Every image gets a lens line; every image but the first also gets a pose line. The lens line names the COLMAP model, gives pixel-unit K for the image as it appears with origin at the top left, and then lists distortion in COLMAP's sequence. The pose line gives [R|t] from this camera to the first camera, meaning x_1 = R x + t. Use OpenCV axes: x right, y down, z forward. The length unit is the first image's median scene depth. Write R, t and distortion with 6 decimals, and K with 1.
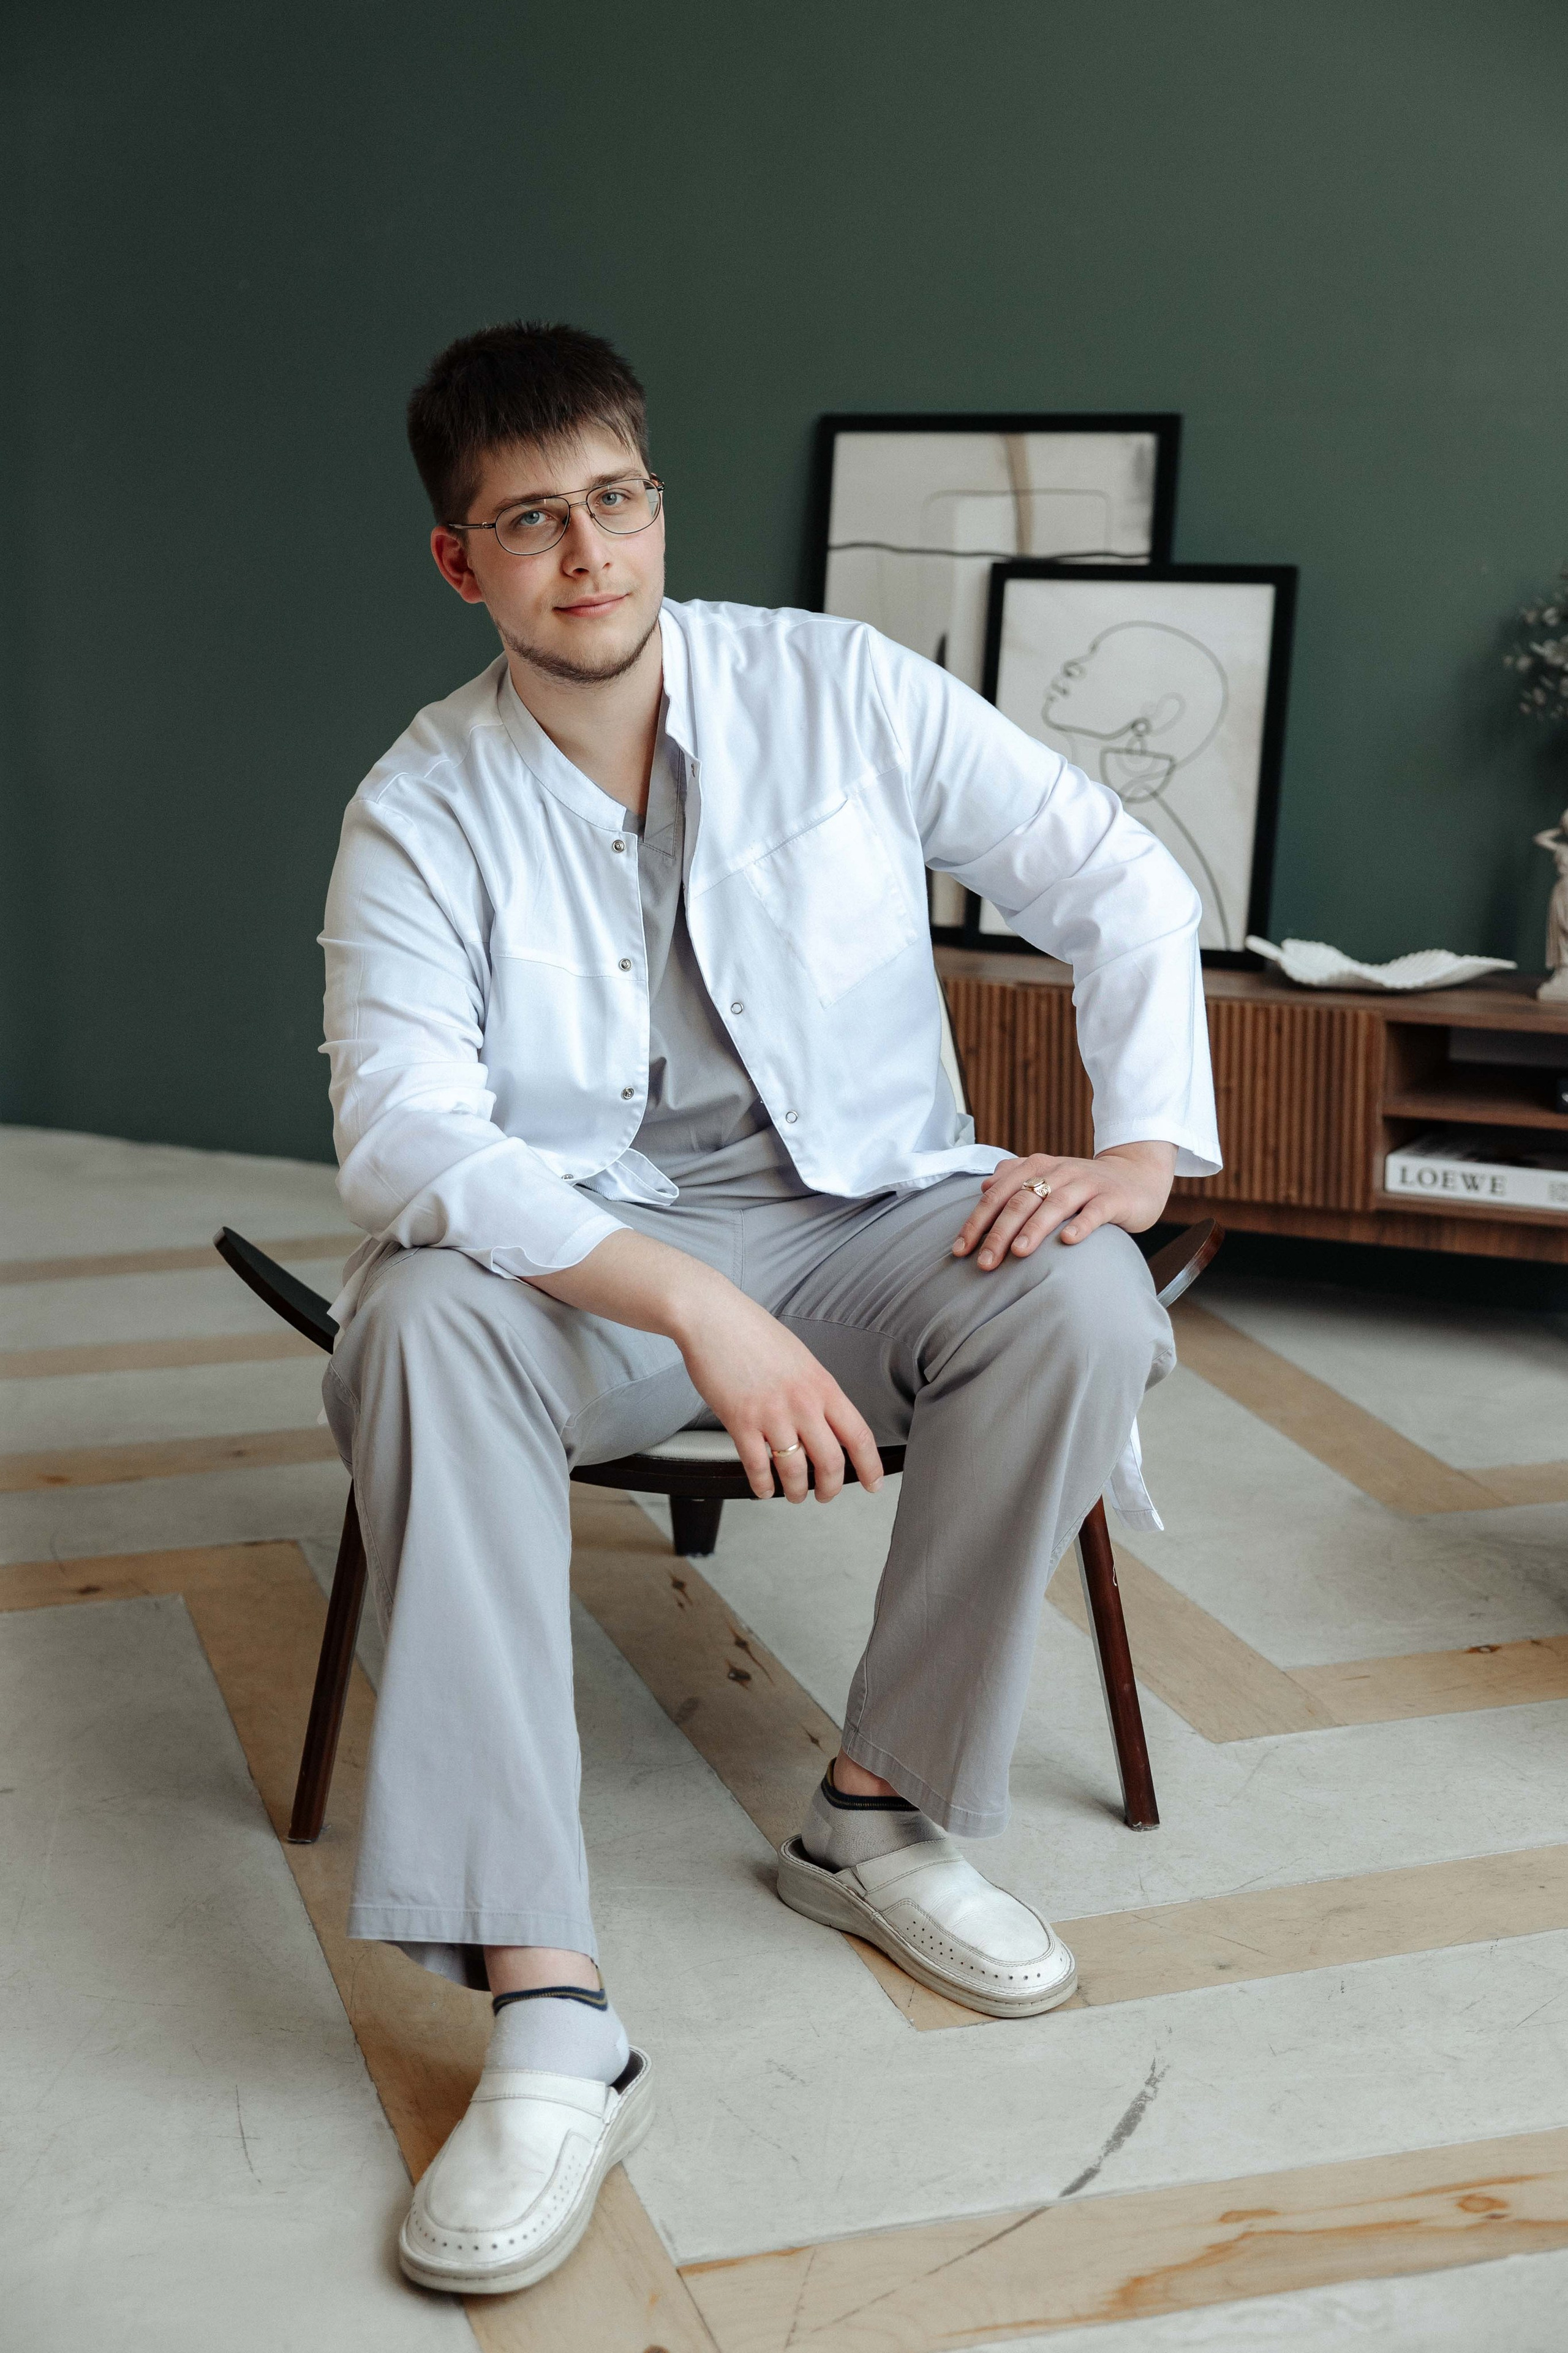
lens RADIAL K [[3199.3, 0, 621.5], [0, 3199.3, 1124.1], [0, 0, 1]] dist [0.062751, 0.000000]
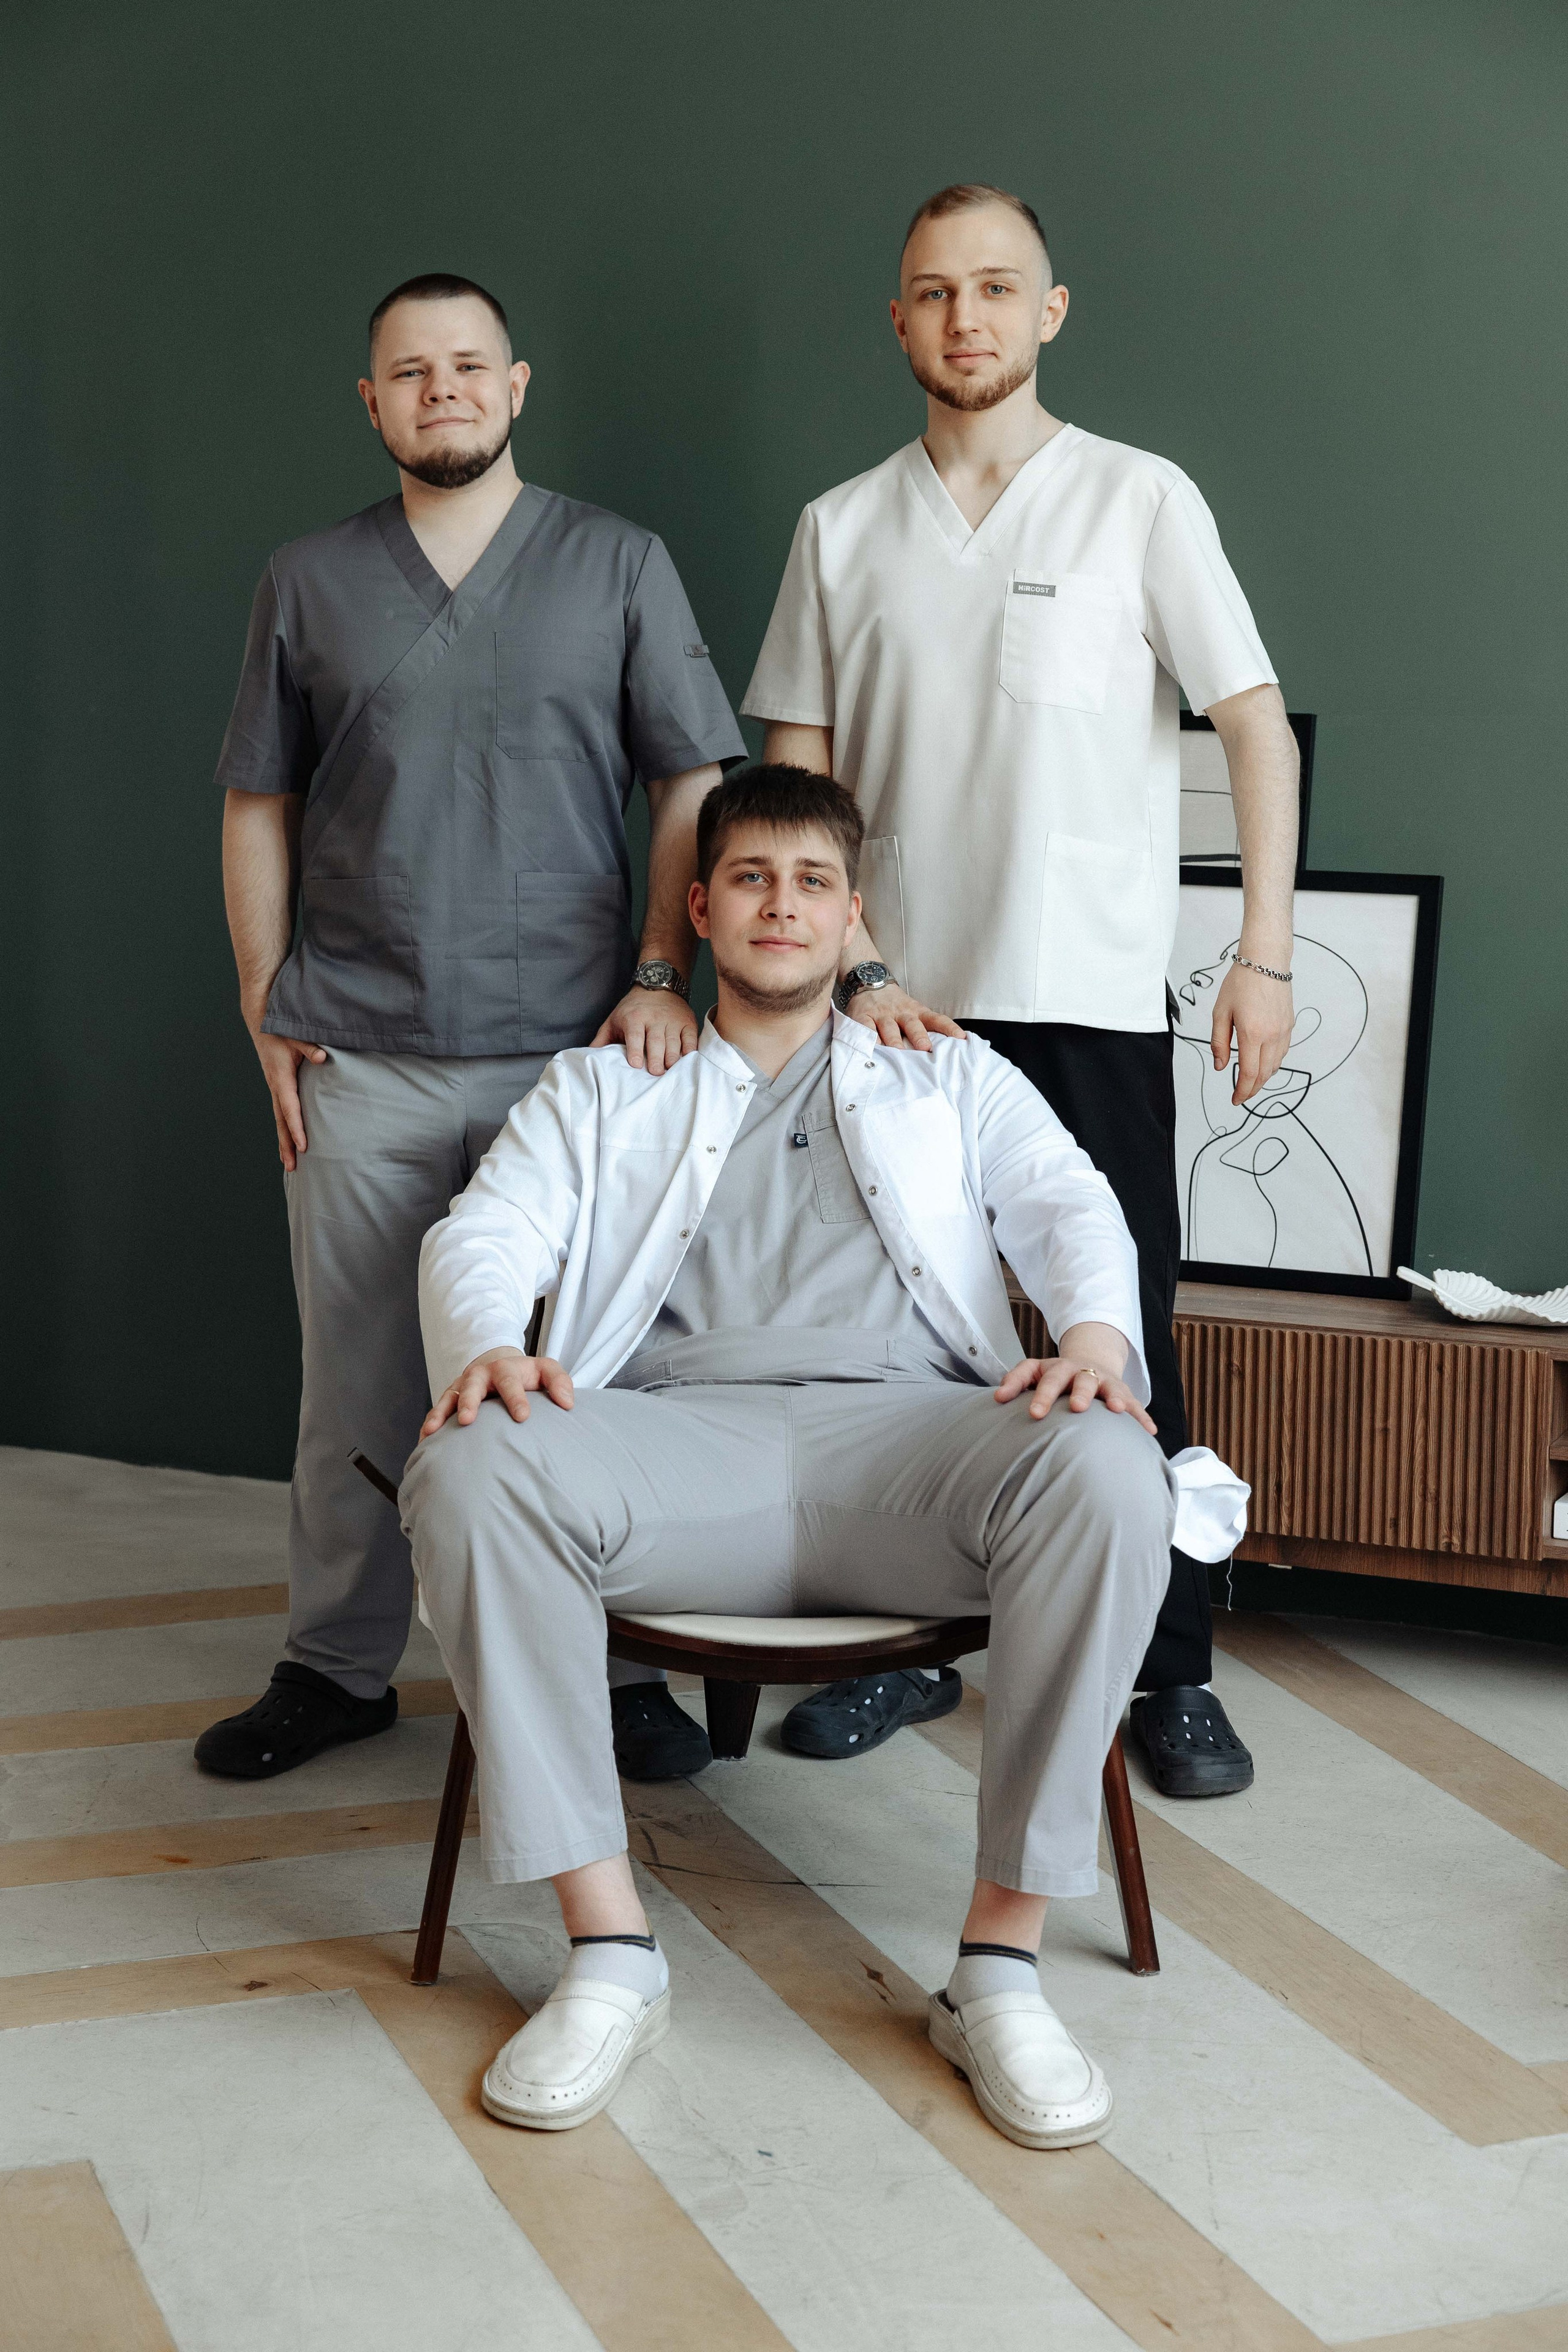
lens RADIAL K [[3664.8, 0, 664.1], [0, 3664.8, 1205.3], [0, 0, 1]] dist [0.054673, 0.000000]
pose [[0.998938, 0.002968, 0.045978, -0.076423], [-0.000671, 0.998755, -0.049883, -0.024025], [-0.046069, 0.049799, 0.997696, -0.076923]]
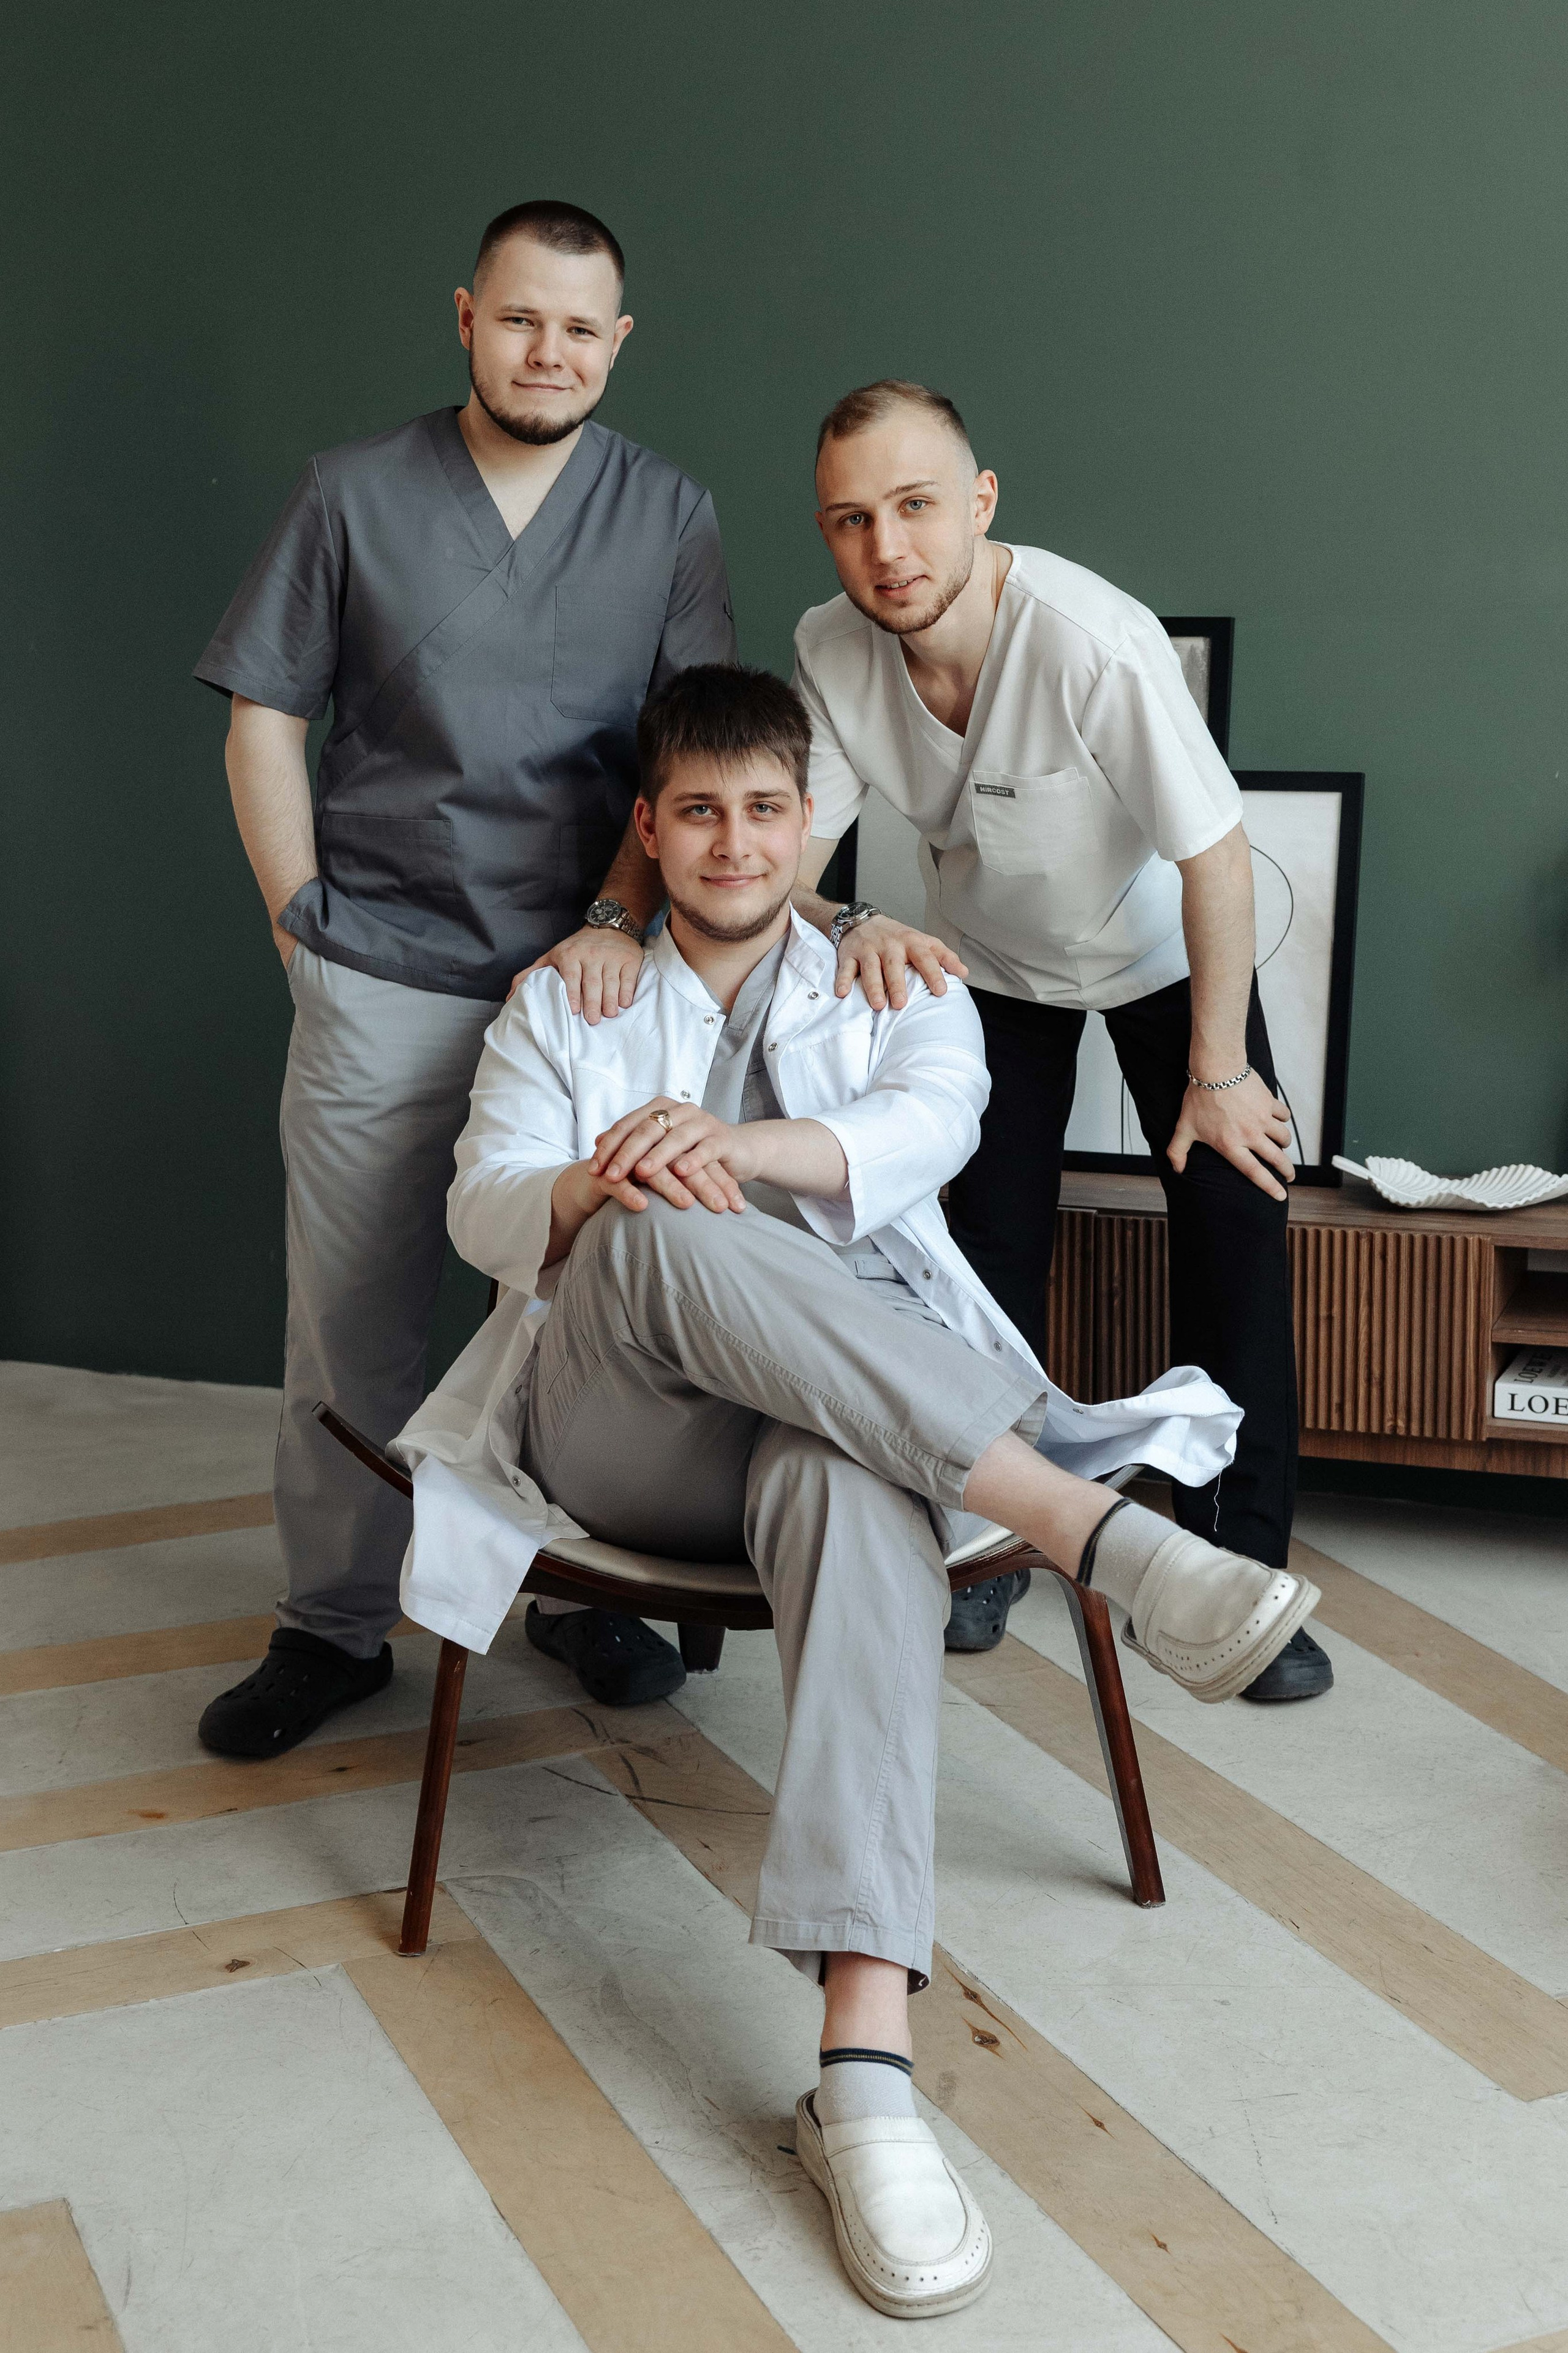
lens RADIAL K [[3170.9, 0, 747.8], [0, 3170.9, 1195.9], [0, 0, 1]] dist [0.035234, 0.000000]
pose [[0.994337, -0.033364, 0.100902, -0.084083], [0.034549, 0.999353, -0.010027, -0.046256], [-0.100502, 0.013457, 0.994846, 0.068776]]
